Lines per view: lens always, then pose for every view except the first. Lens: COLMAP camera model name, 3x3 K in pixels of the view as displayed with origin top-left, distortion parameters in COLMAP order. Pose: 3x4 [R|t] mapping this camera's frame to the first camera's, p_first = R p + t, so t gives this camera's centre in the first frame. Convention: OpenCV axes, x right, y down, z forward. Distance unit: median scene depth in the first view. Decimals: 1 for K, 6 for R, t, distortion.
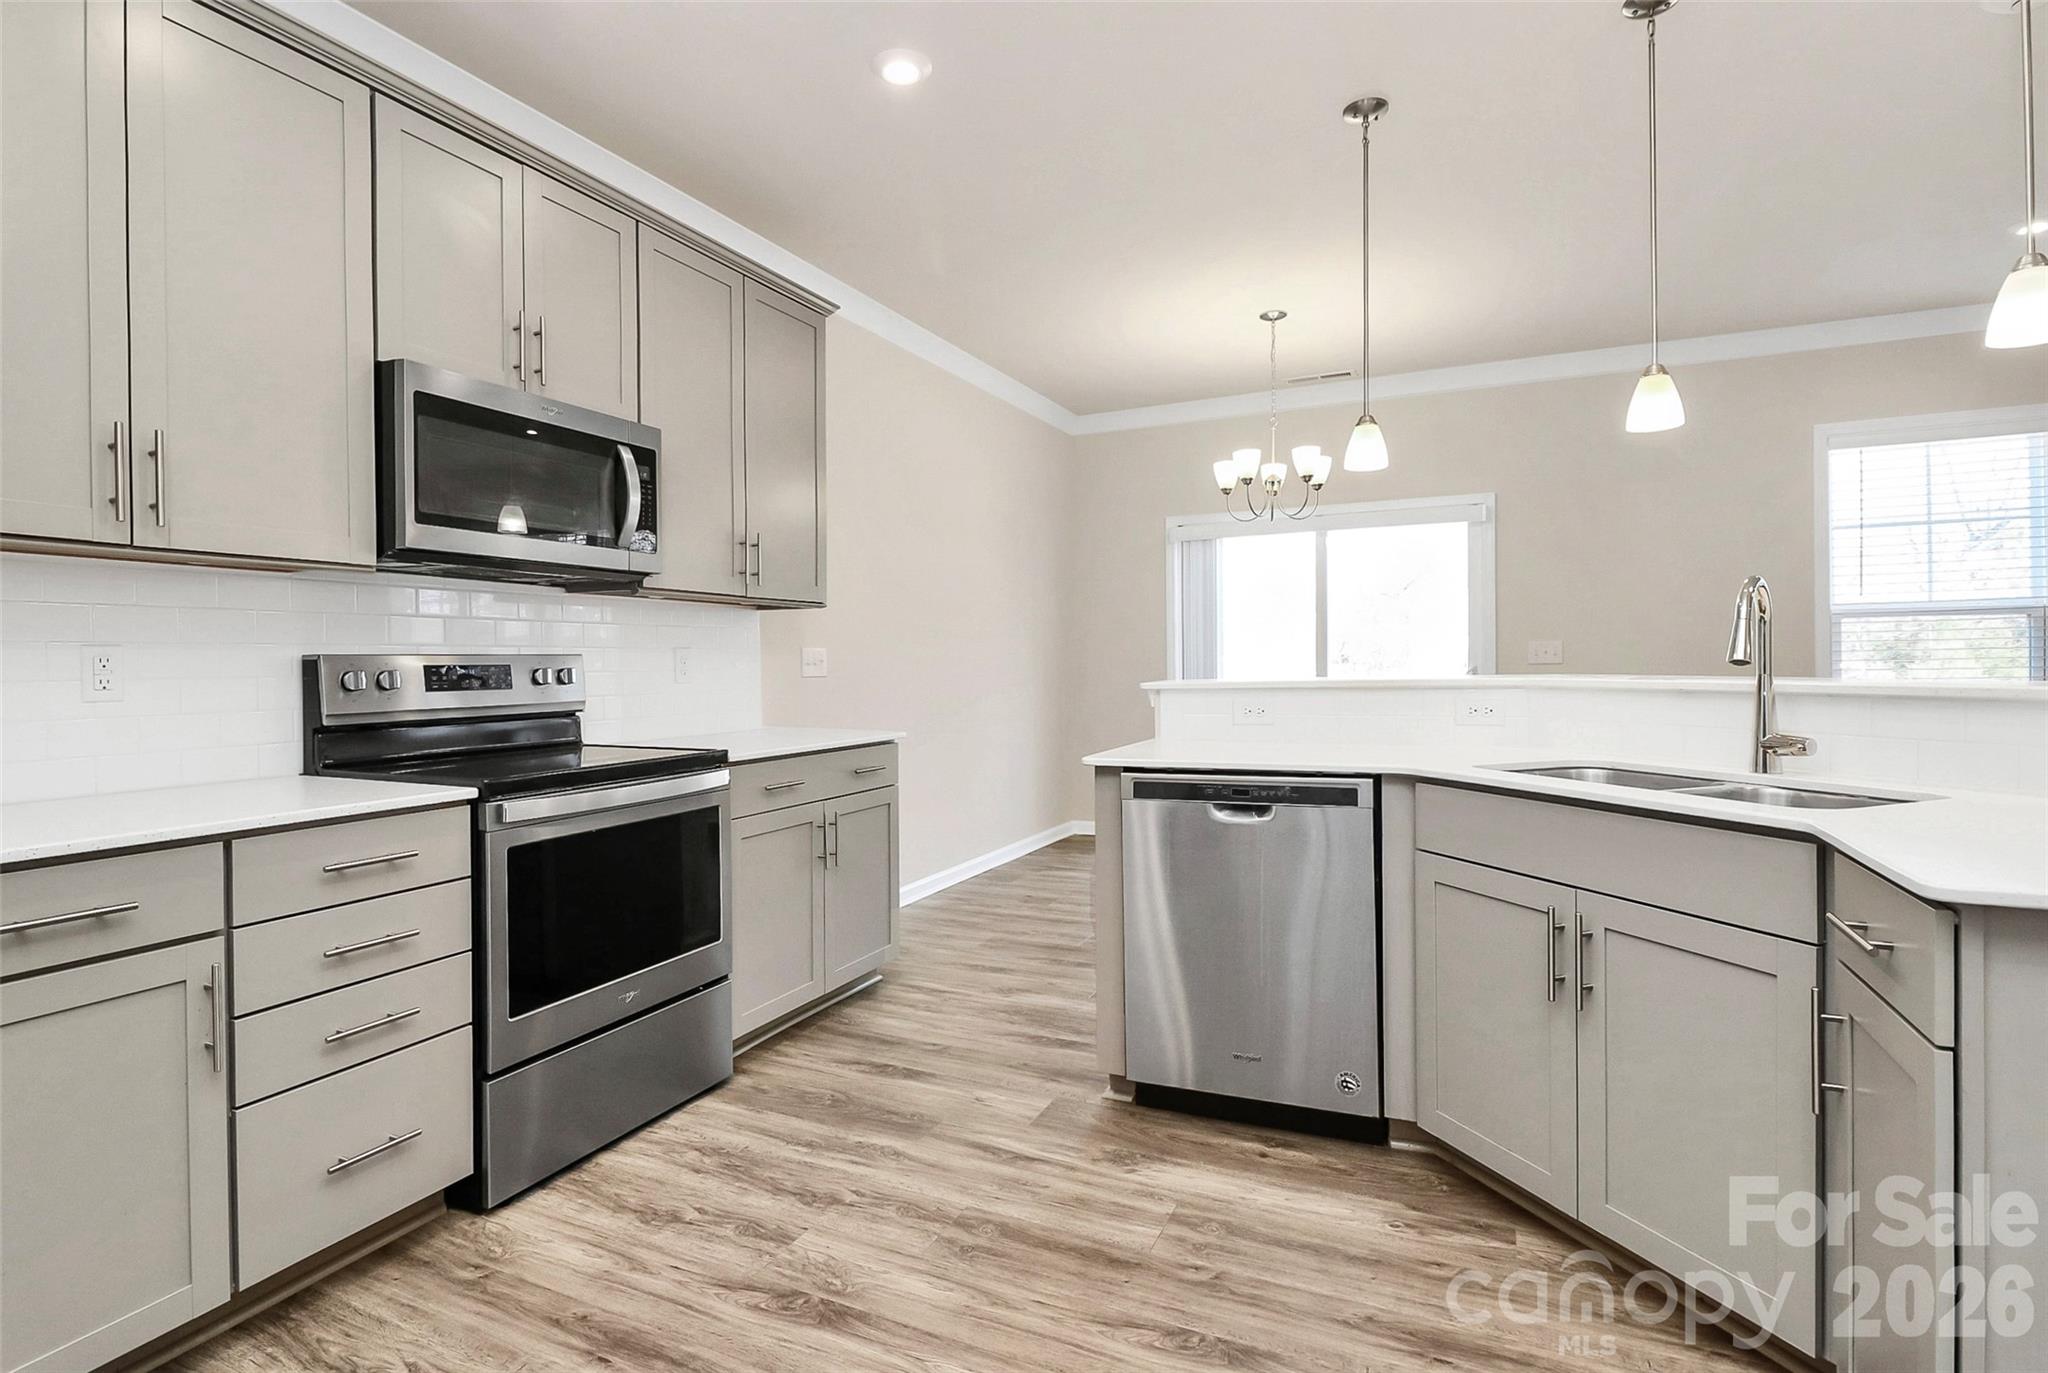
lens RADIAL K [[1008.1, 0, 1014.5], [0, 1008.1, 675.1], [0, 0, 1]] dist [0.002218, -0.009033]
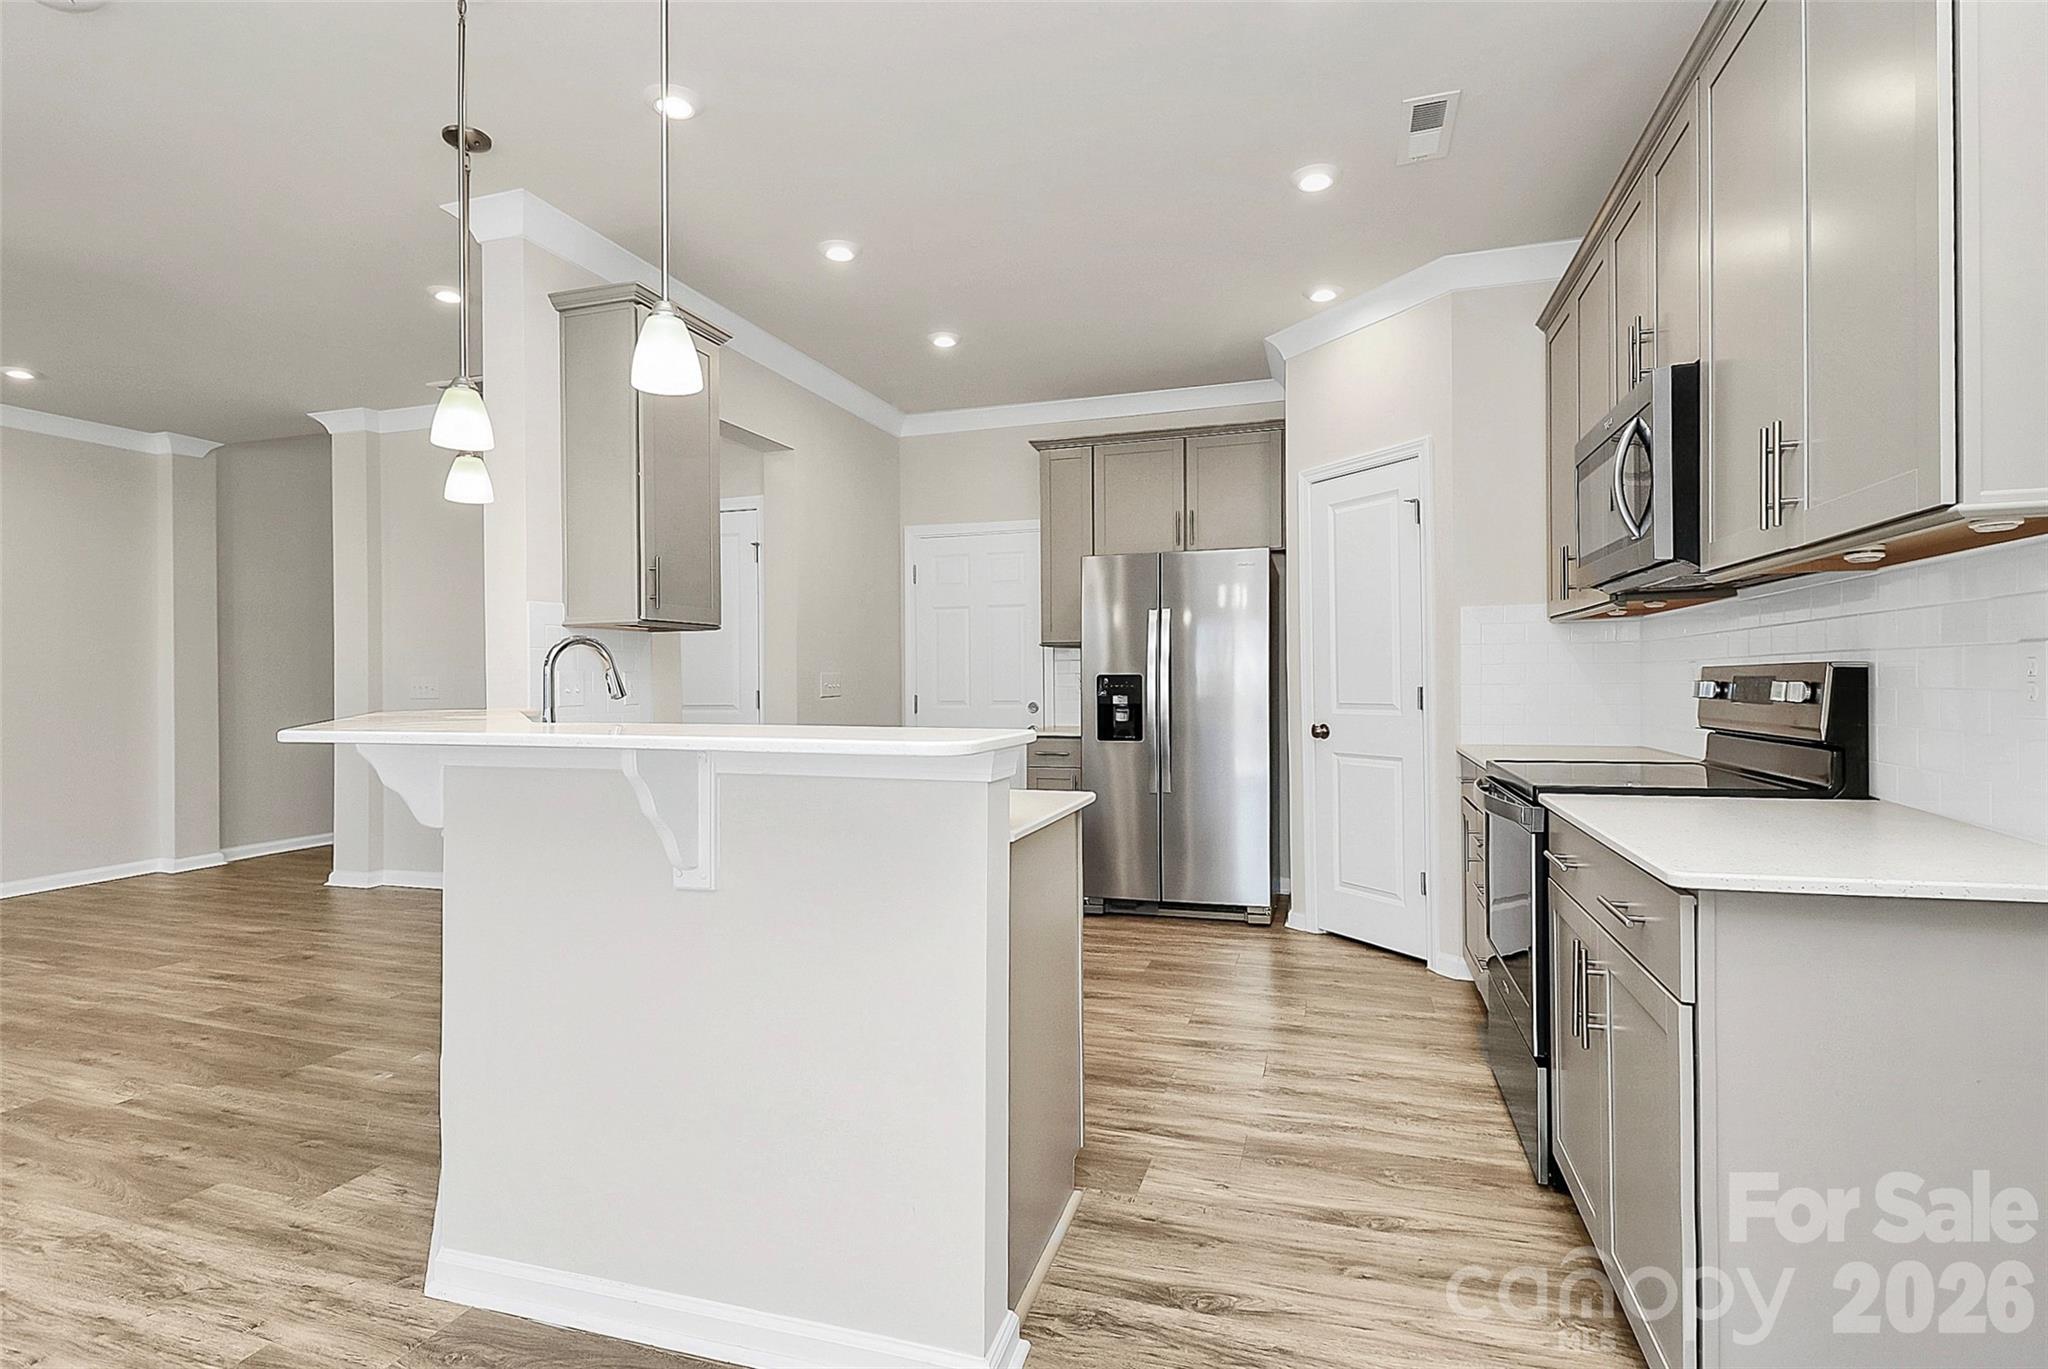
lens RADIAL K [[1008.1, 0, 1014.5], [0, 1008.1, 673.1], [0, 0, 1]] dist [0.002218, -0.009033]
pose [[-0.992122, 0.019039, -0.123819, 0.271273], [0.018905, 0.999819, 0.002258, -0.025501], [0.123840, -0.000101, -0.992302, 2.068855]]
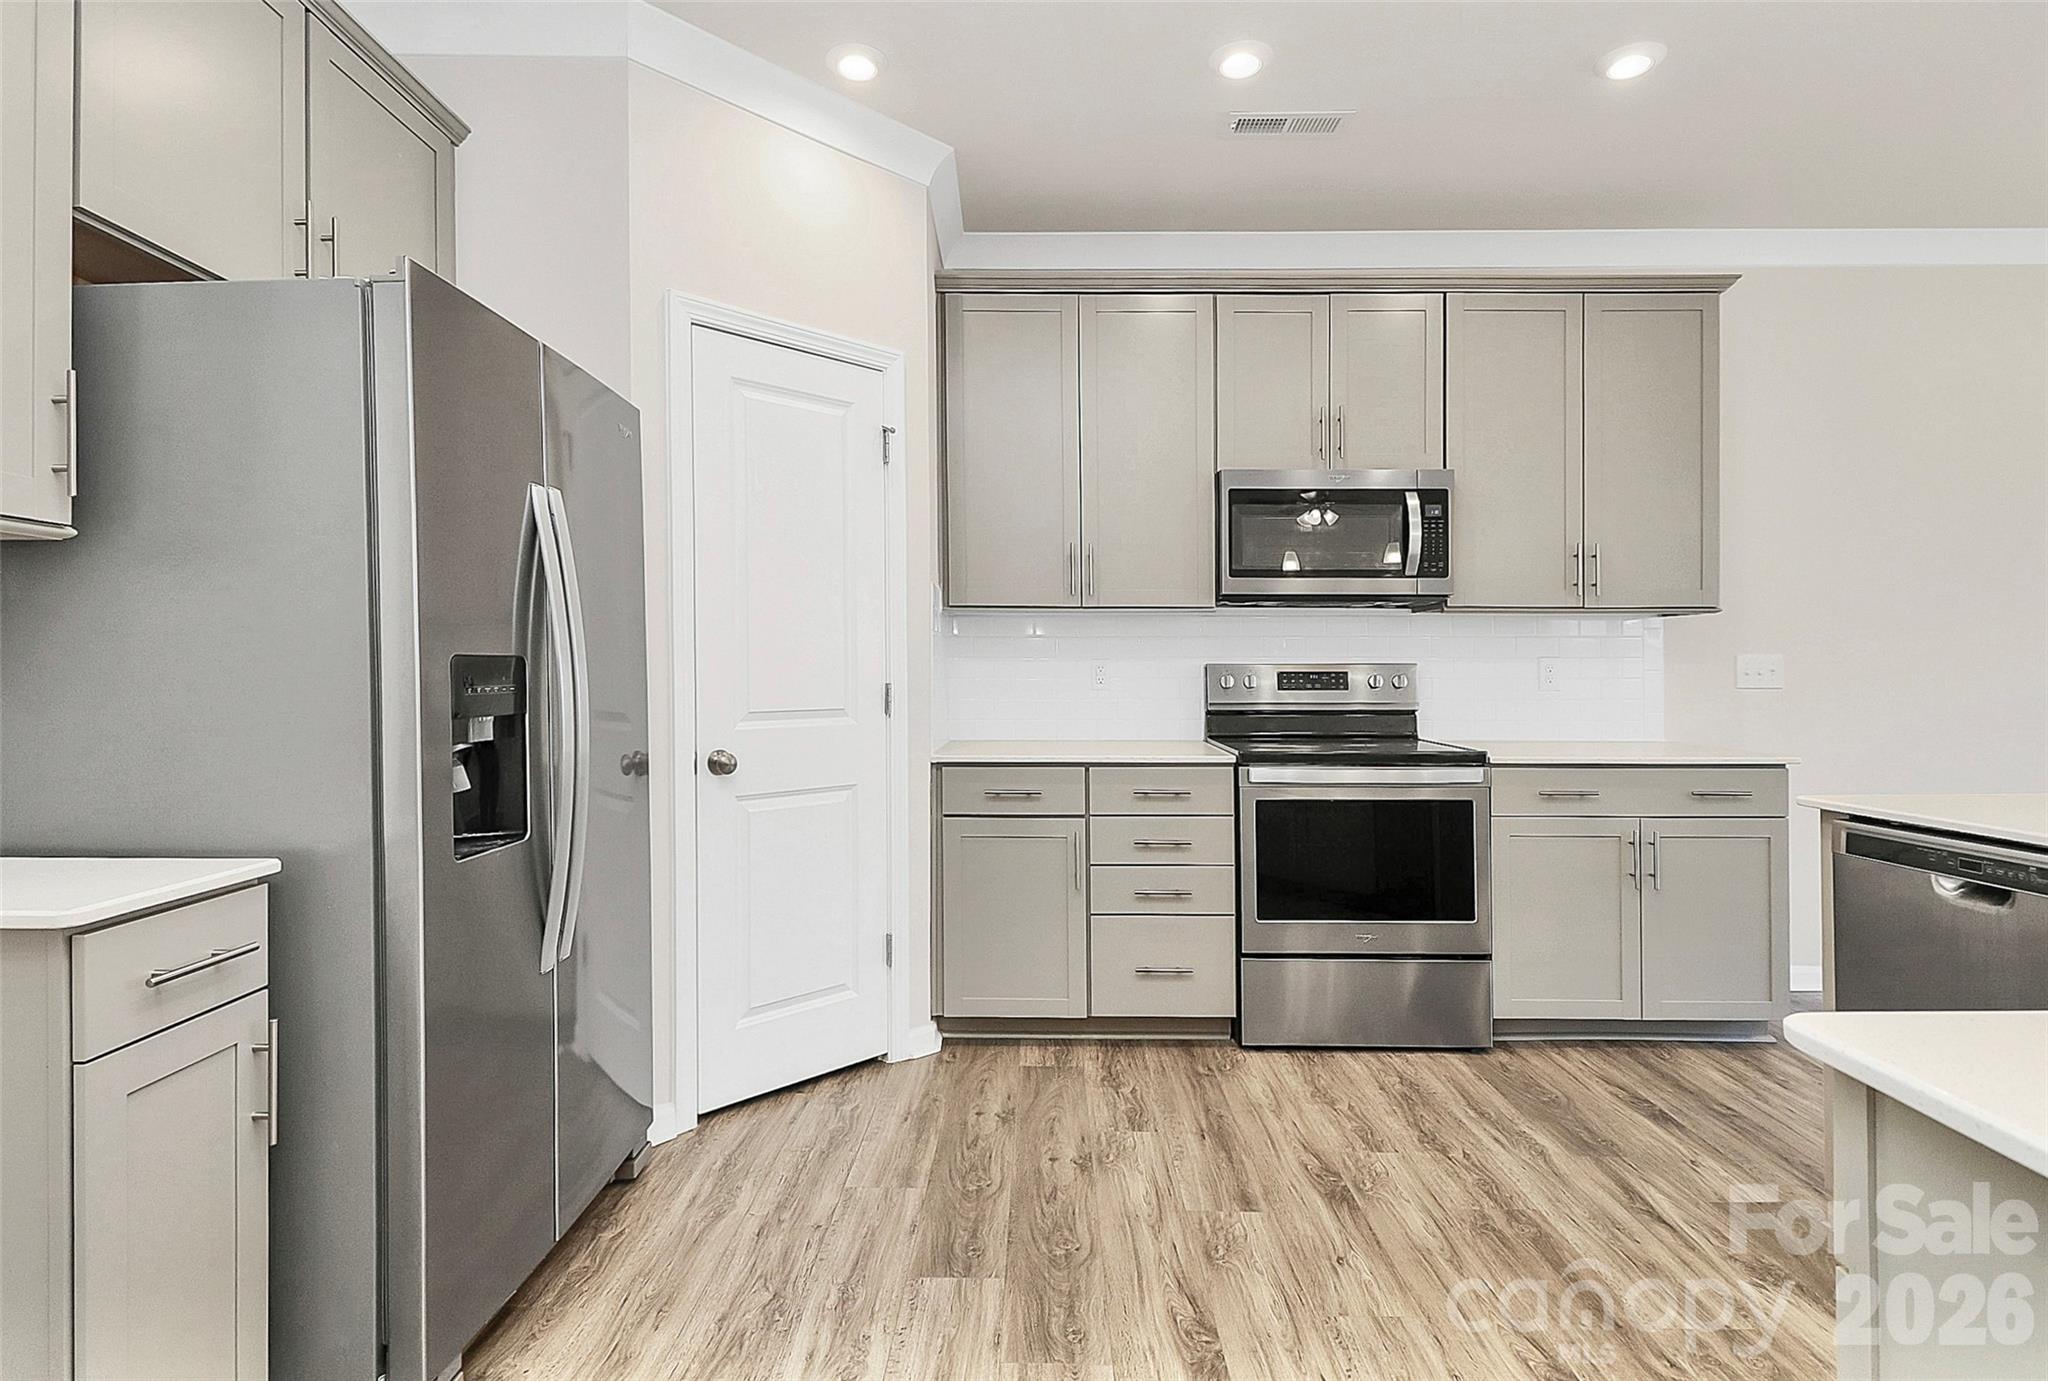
lens RADIAL K [[1012.9, 0, 1024.0], [0, 1012.9, 690.5], [0, 0, 1]] dist [-0.000566, -0.000059]
pose [[0.414460, 0.031093, -0.909536, 0.593310], [-0.018064, 0.999500, 0.025937, -0.014519], [0.909888, 0.005680, 0.414814, 0.088761]]
